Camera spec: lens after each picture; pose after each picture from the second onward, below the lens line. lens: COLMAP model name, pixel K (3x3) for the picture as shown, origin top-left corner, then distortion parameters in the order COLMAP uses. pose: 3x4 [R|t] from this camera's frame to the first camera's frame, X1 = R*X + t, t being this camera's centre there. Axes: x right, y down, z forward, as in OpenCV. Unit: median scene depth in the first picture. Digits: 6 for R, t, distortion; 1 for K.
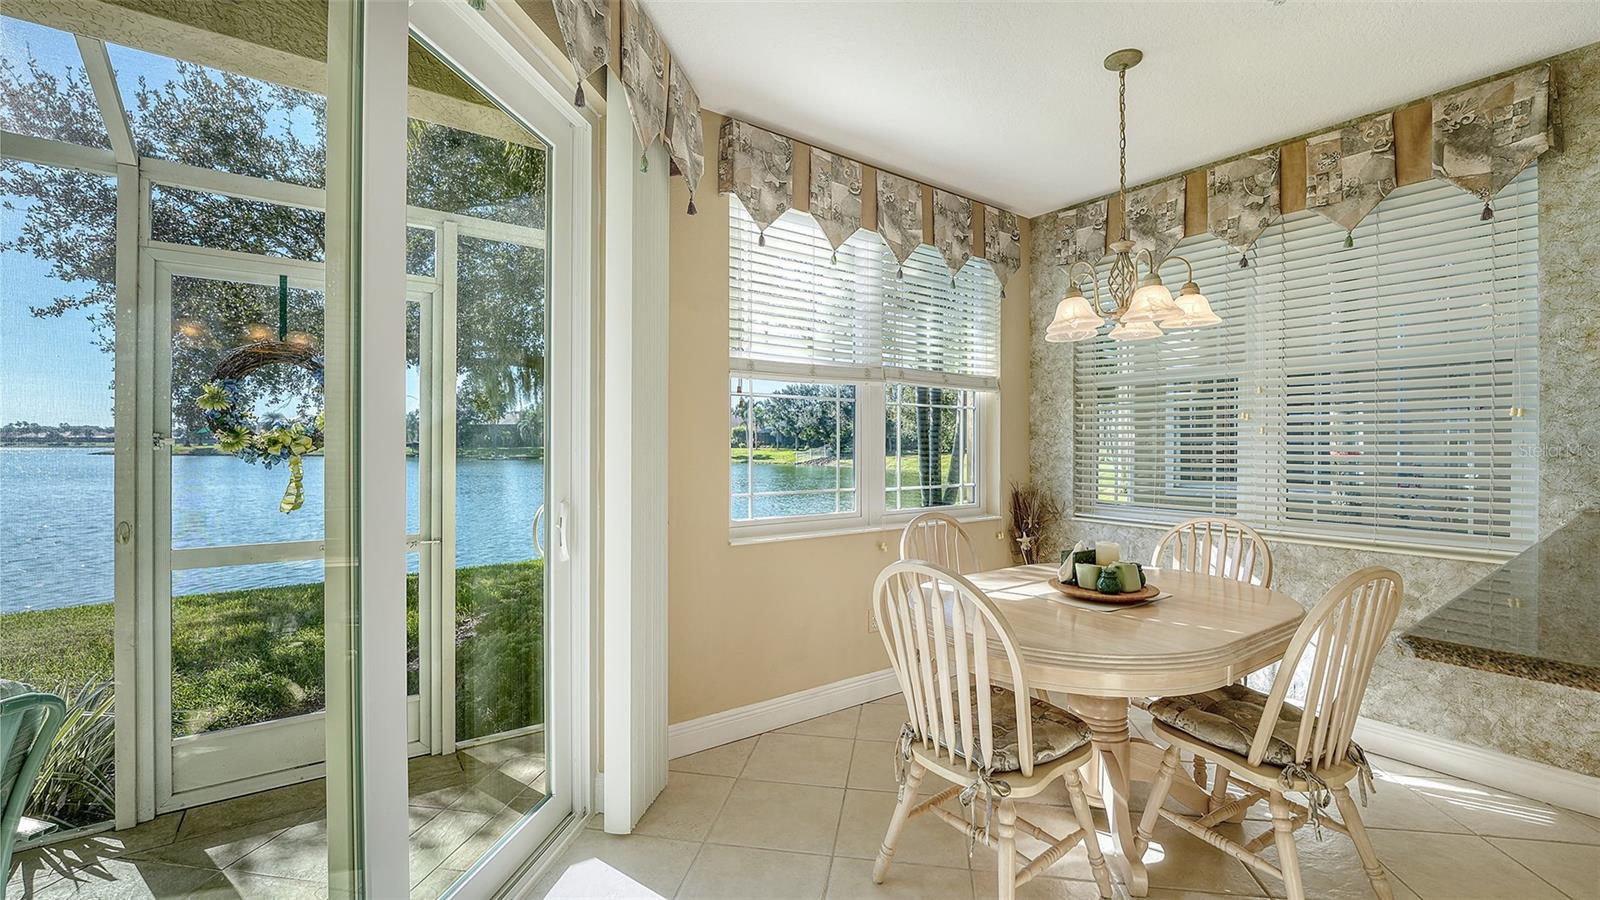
lens RADIAL K [[646.9, 0, 775.1], [0, 646.9, 454.6], [0, 0, 1]] dist [-0.011847, 0.001443]
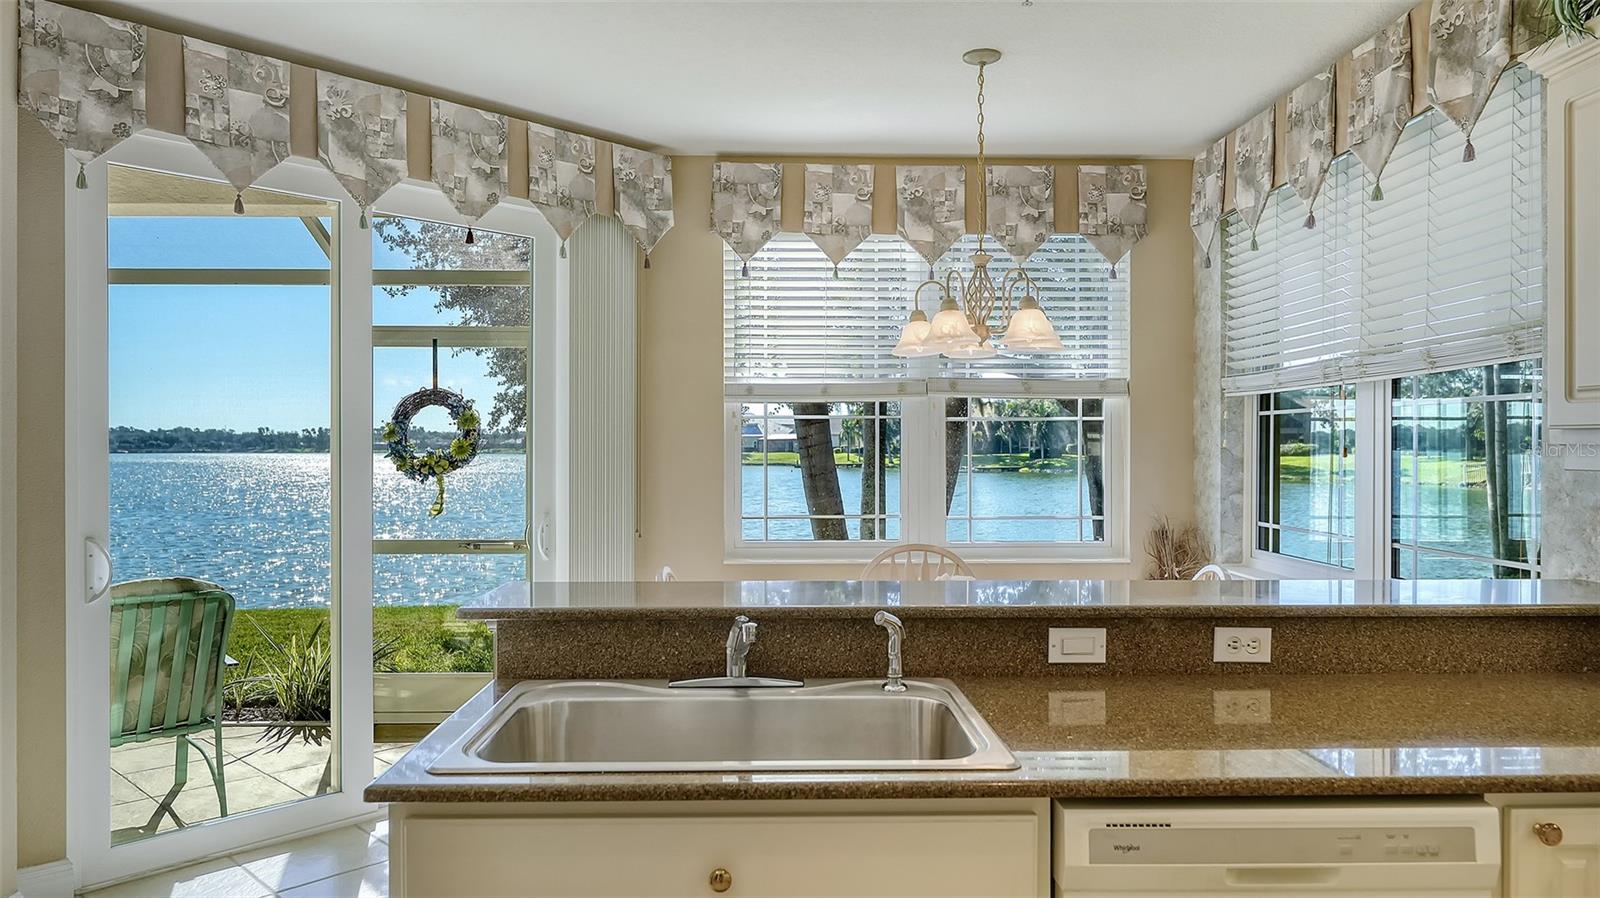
lens RADIAL K [[1033.4, 0, 805.0], [0, 1033.4, 461.0], [0, 0, 1]] dist [0.003404, -0.003594]
pose [[0.827991, 0.003142, -0.560733, 0.952424], [-0.005181, 0.999984, -0.002048, -0.022601], [0.560718, 0.004601, 0.827994, -0.306195]]
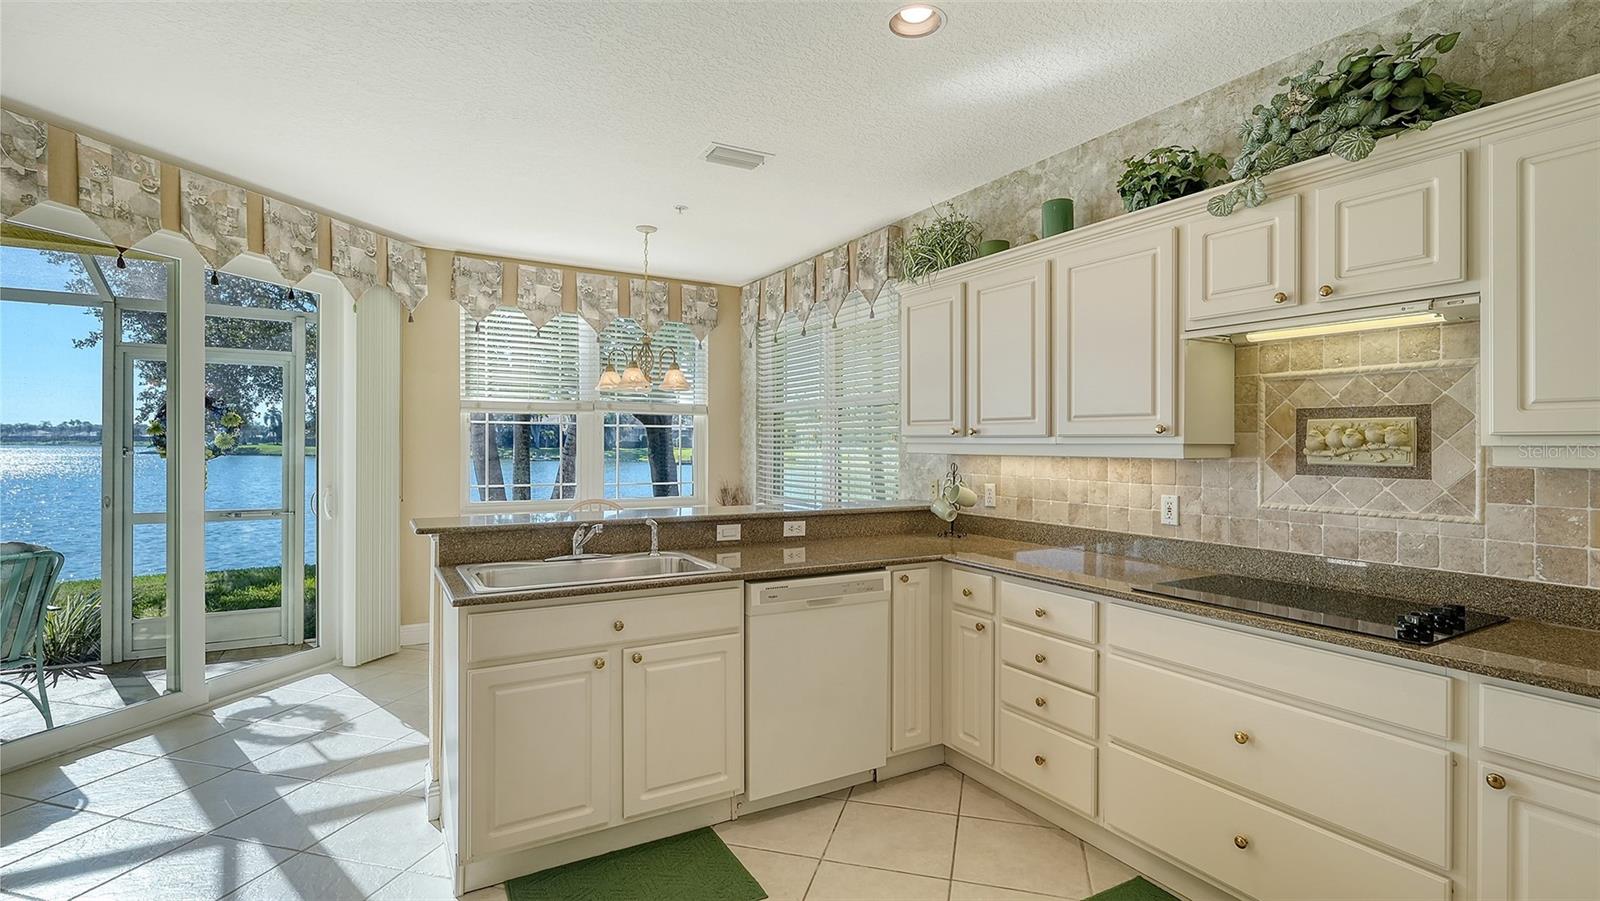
lens RADIAL K [[742.6, 0, 797.9], [0, 742.6, 453.7], [0, 0, 1]] dist [0.004696, -0.000975]
pose [[0.995158, 0.003474, -0.098228, 0.923166], [-0.003819, 0.999987, -0.003325, -0.014419], [0.098215, 0.003684, 0.995158, -0.739410]]
